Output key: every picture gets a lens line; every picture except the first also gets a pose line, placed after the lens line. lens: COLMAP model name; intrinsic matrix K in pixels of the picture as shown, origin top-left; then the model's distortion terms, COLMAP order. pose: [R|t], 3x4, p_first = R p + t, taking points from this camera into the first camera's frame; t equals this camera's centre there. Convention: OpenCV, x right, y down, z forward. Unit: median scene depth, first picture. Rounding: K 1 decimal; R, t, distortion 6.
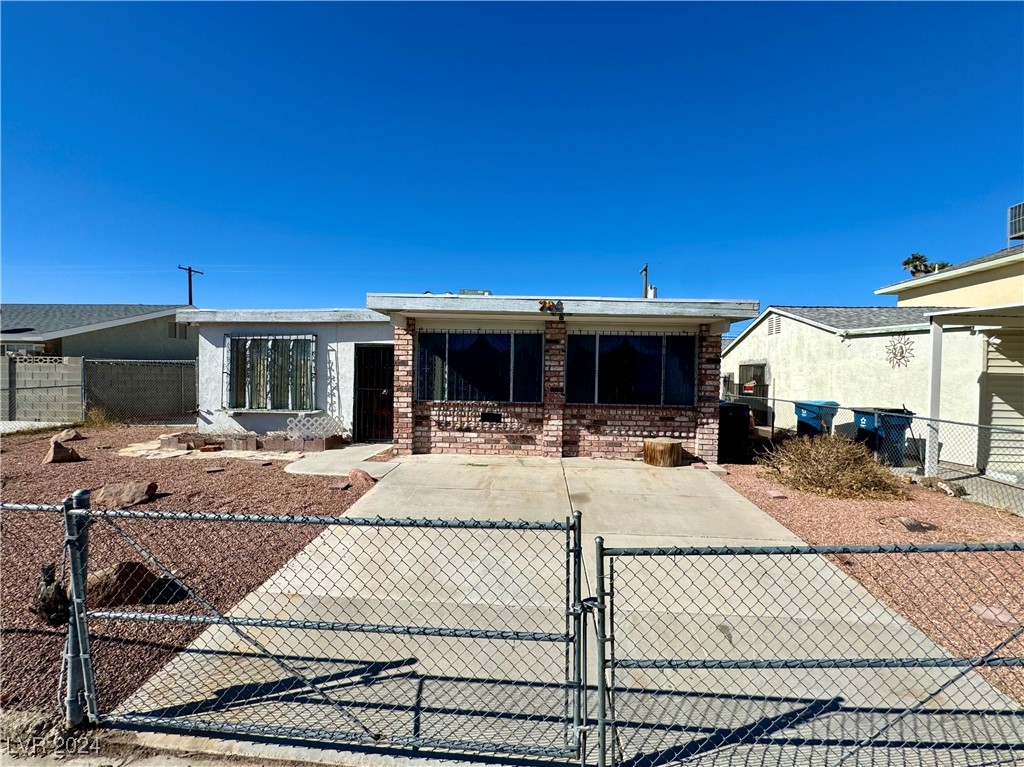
lens RADIAL K [[408.6, 0, 512.0], [0, 408.6, 383.5], [0, 0, 1]] dist [-0.003051, 0.000401]
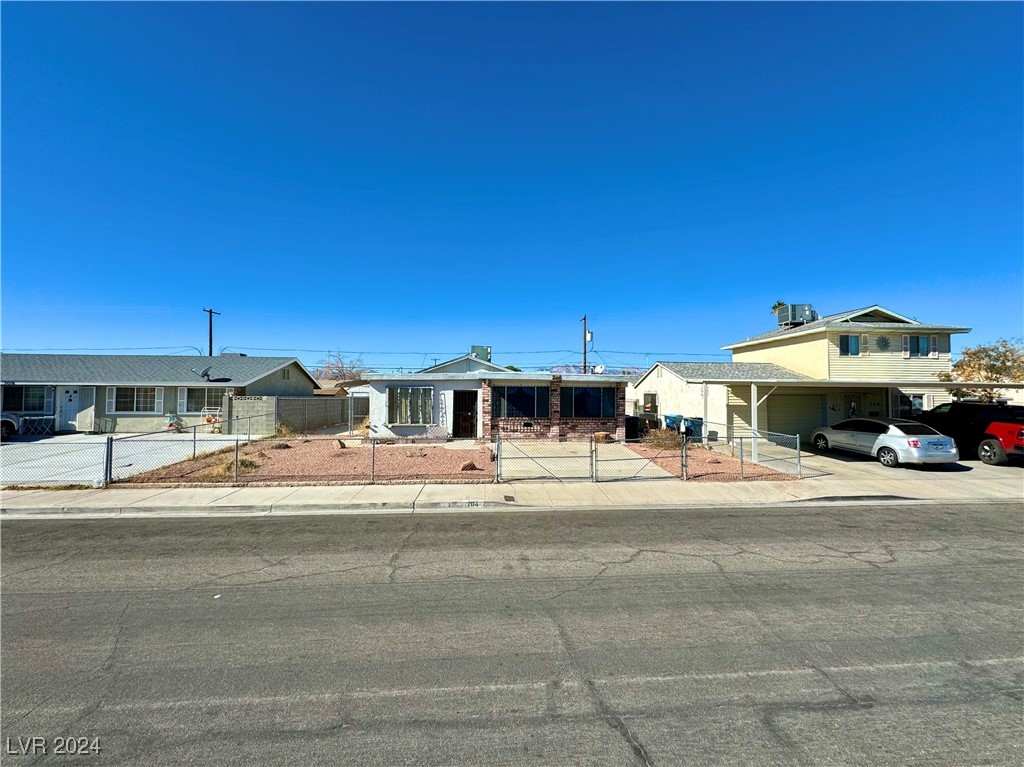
lens RADIAL K [[408.6, 0, 512.0], [0, 408.6, 383.5], [0, 0, 1]] dist [-0.003051, 0.000401]
pose [[0.988656, -0.006237, 0.150066, -0.442152], [0.012725, 0.999023, -0.042315, -0.045759], [-0.149655, 0.043744, 0.987770, -1.119243]]
